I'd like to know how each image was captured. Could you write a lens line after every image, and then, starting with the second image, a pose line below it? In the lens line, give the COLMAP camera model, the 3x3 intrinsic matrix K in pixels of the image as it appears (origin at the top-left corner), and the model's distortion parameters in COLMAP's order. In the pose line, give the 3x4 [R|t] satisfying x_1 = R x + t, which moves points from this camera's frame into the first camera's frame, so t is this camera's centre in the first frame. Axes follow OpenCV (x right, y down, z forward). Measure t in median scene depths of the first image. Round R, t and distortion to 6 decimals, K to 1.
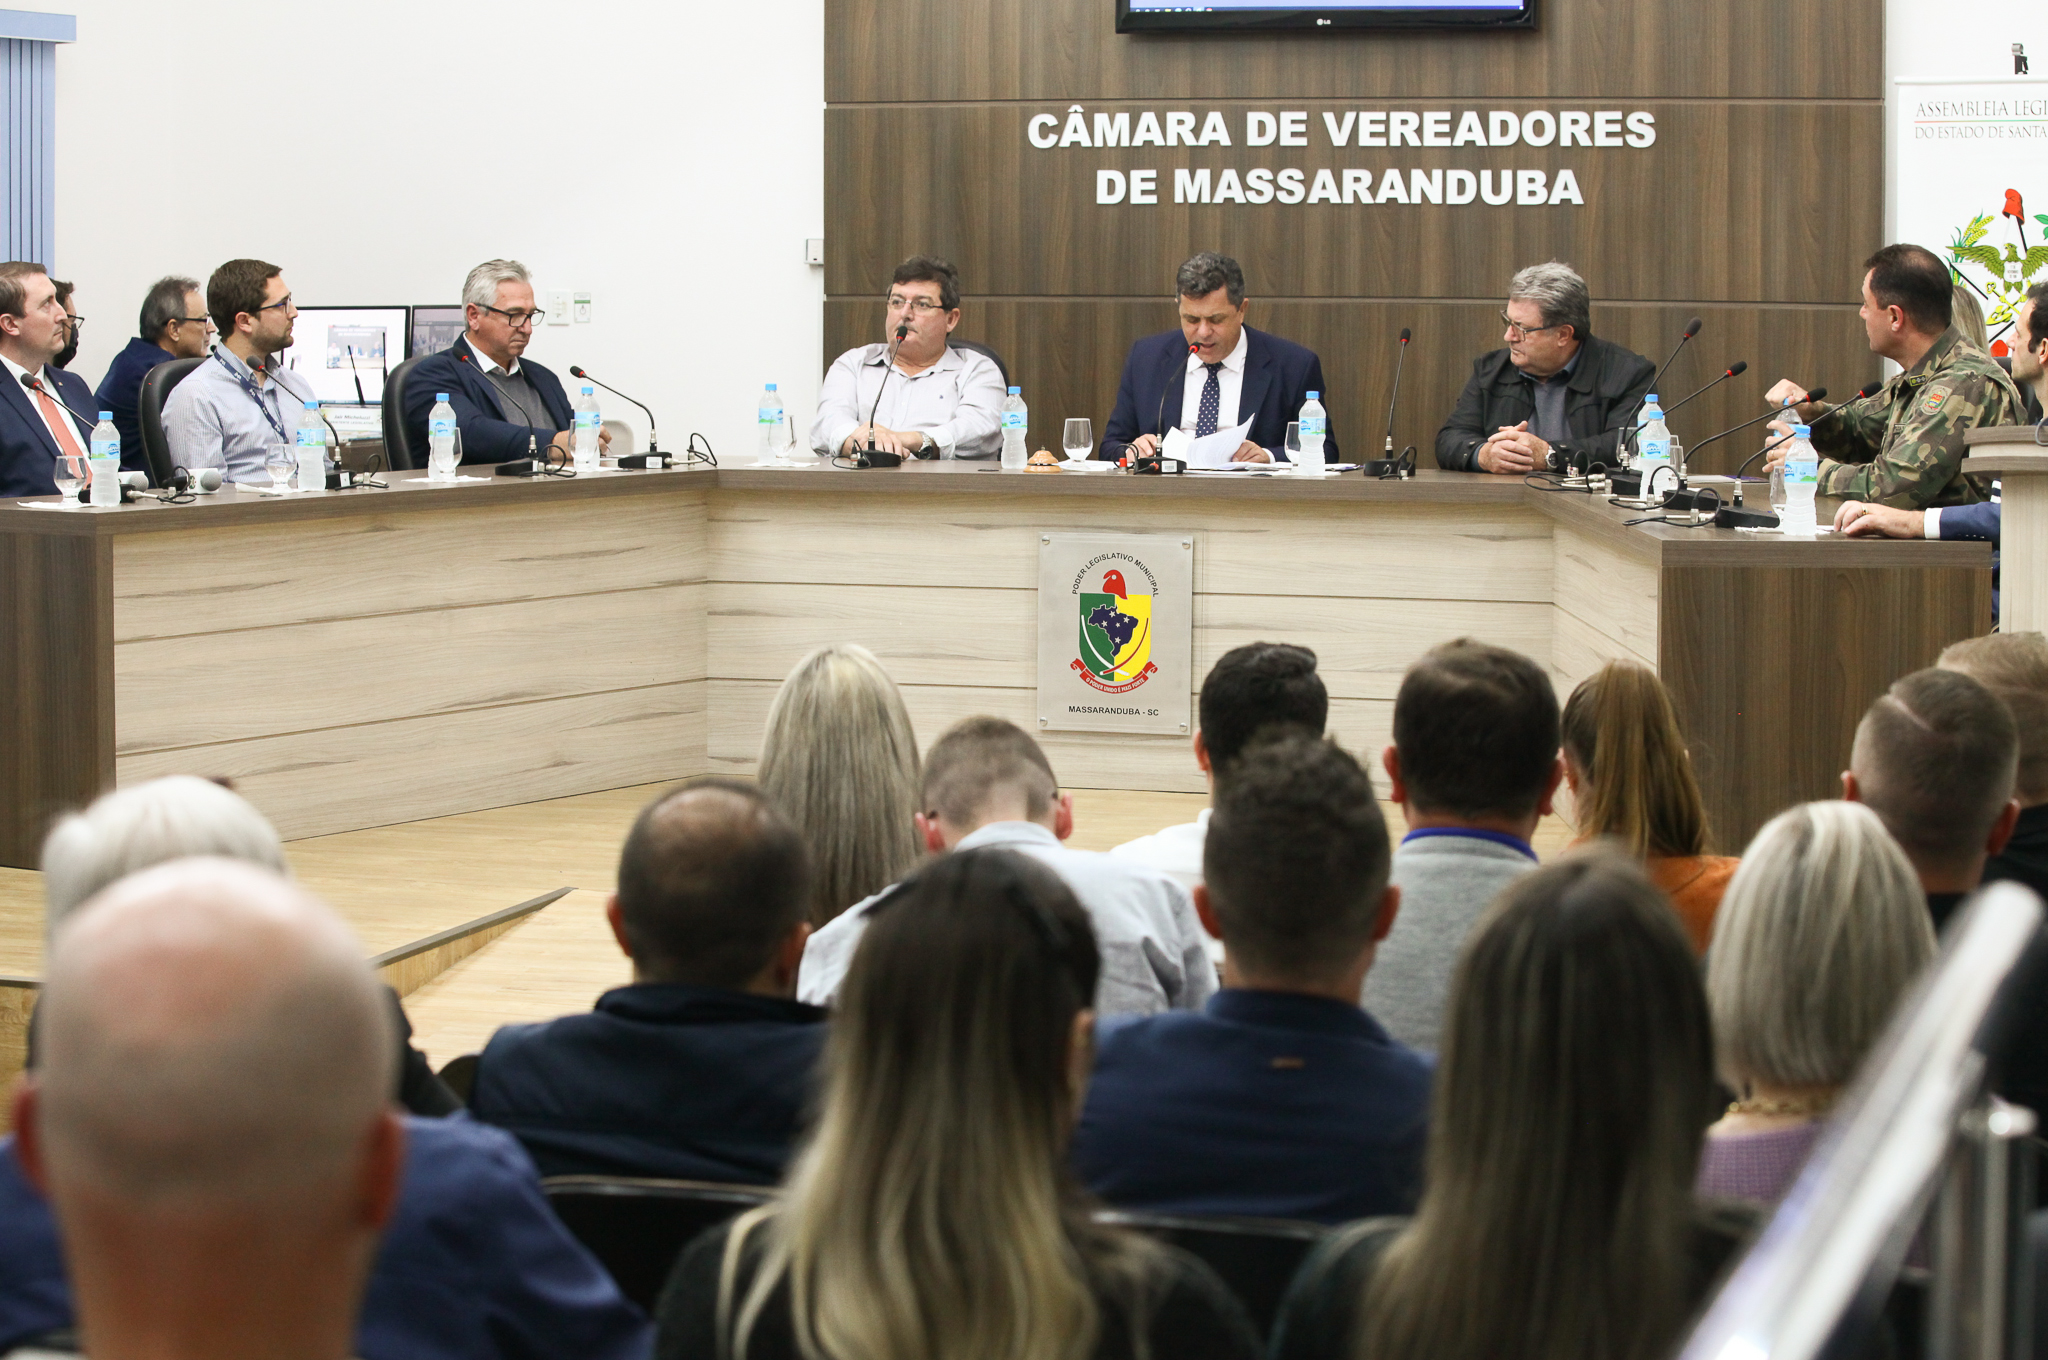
lens RADIAL K [[4800.1, 0, 1024.0], [0, 4800.1, 680.0], [0, 0, 1]] dist [-0.452396, 0.756314]
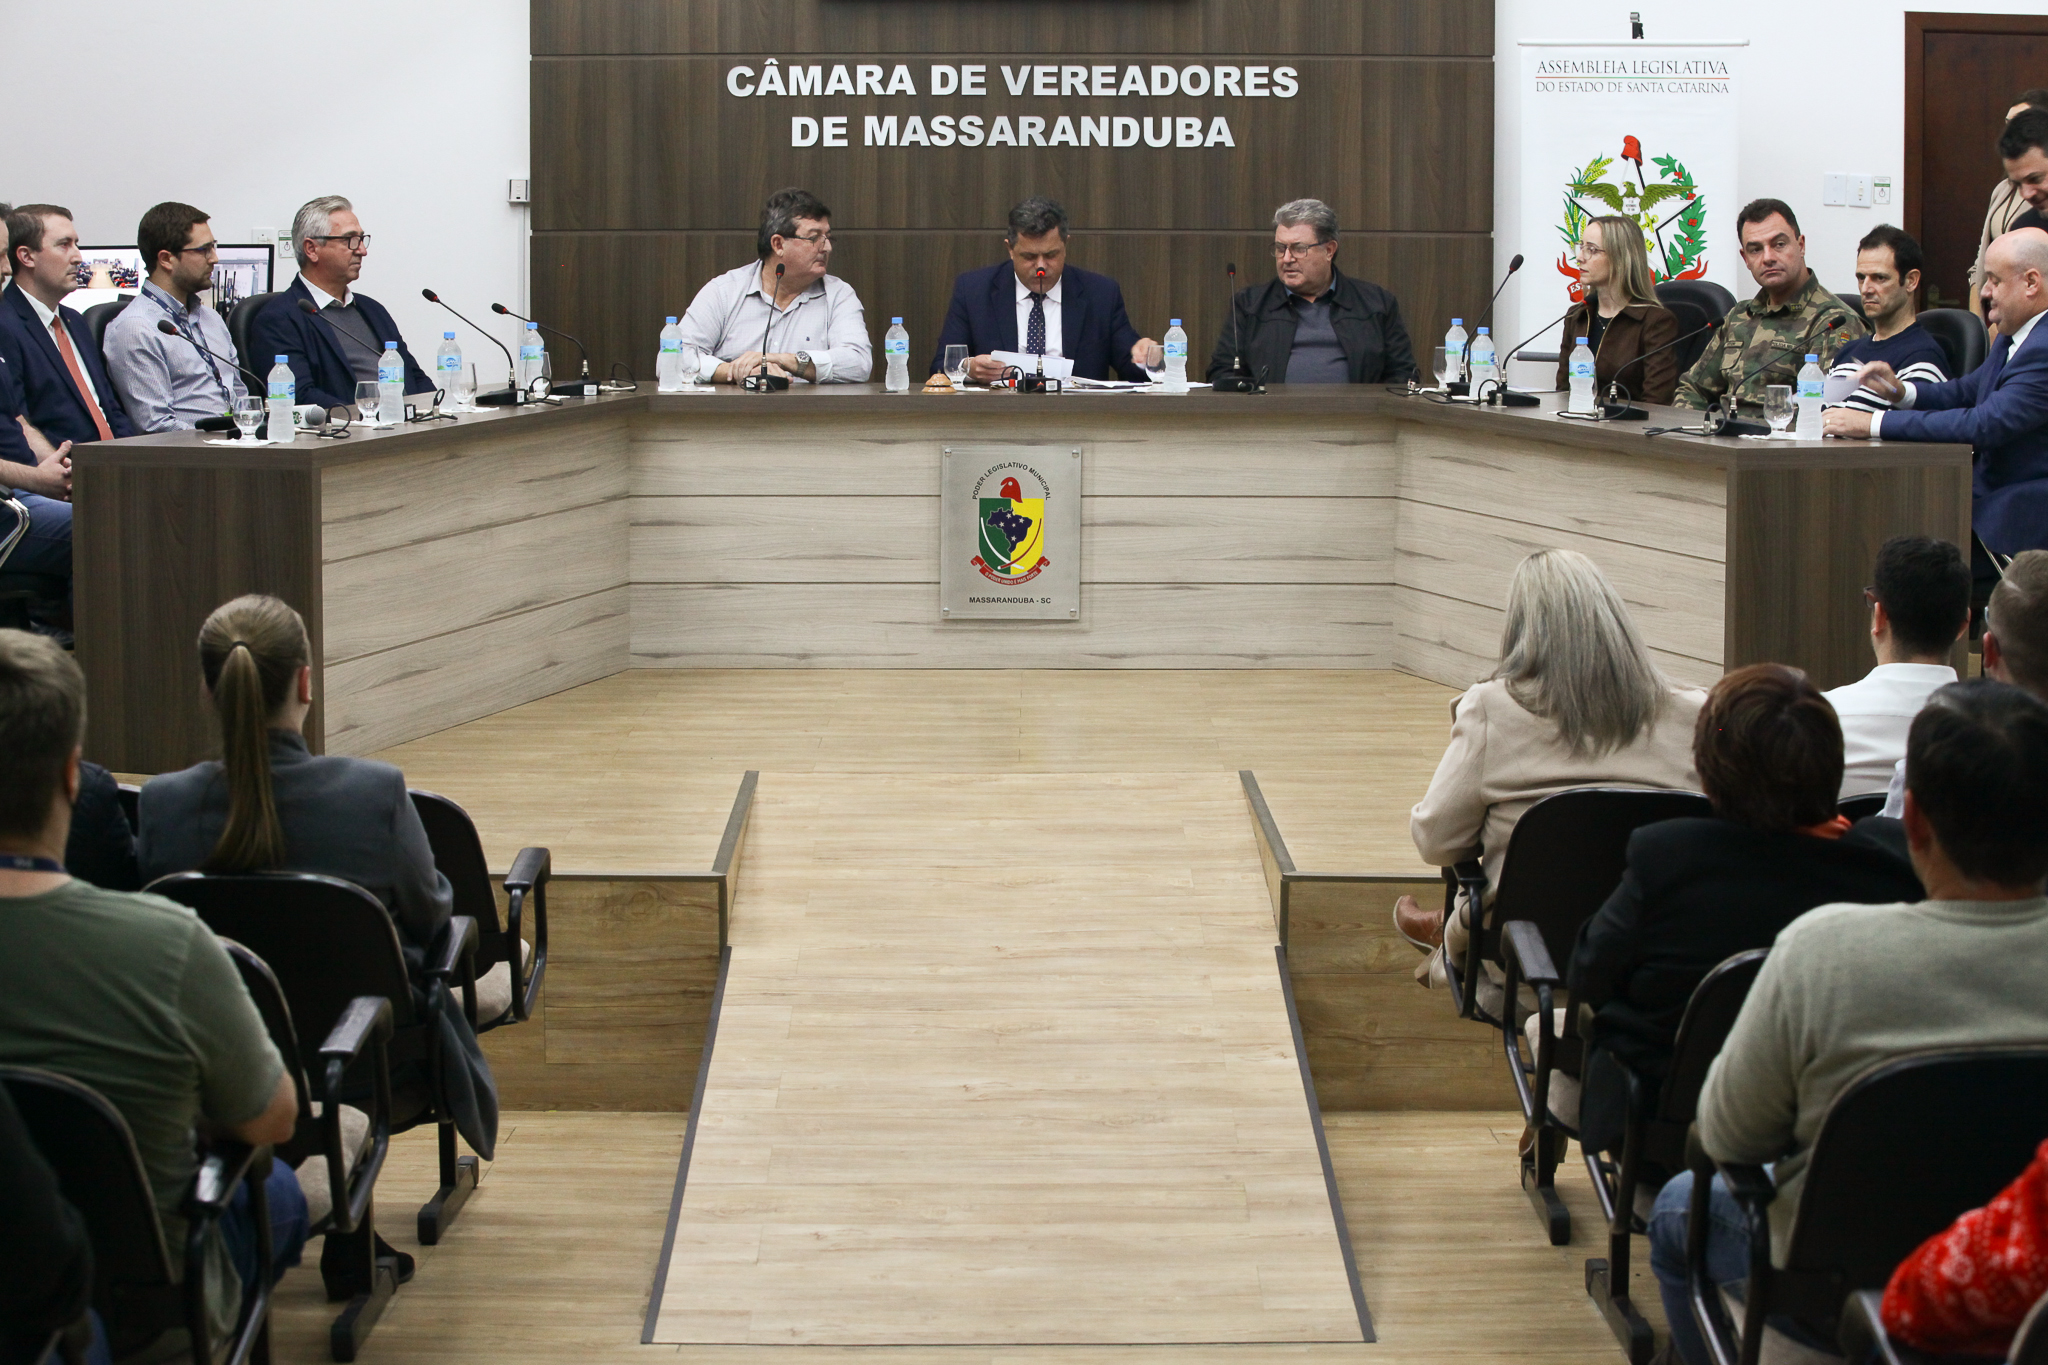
lens RADIAL K [[4800.1, 0, 1024.0], [0, 4800.1, 682.5], [0, 0, 1]] dist [-0.452396, 0.756314]
pose [[0.941628, -0.037092, 0.334606, -0.318950], [0.027911, 0.999091, 0.032206, -0.009477], [-0.335496, -0.020987, 0.941808, -0.069341]]
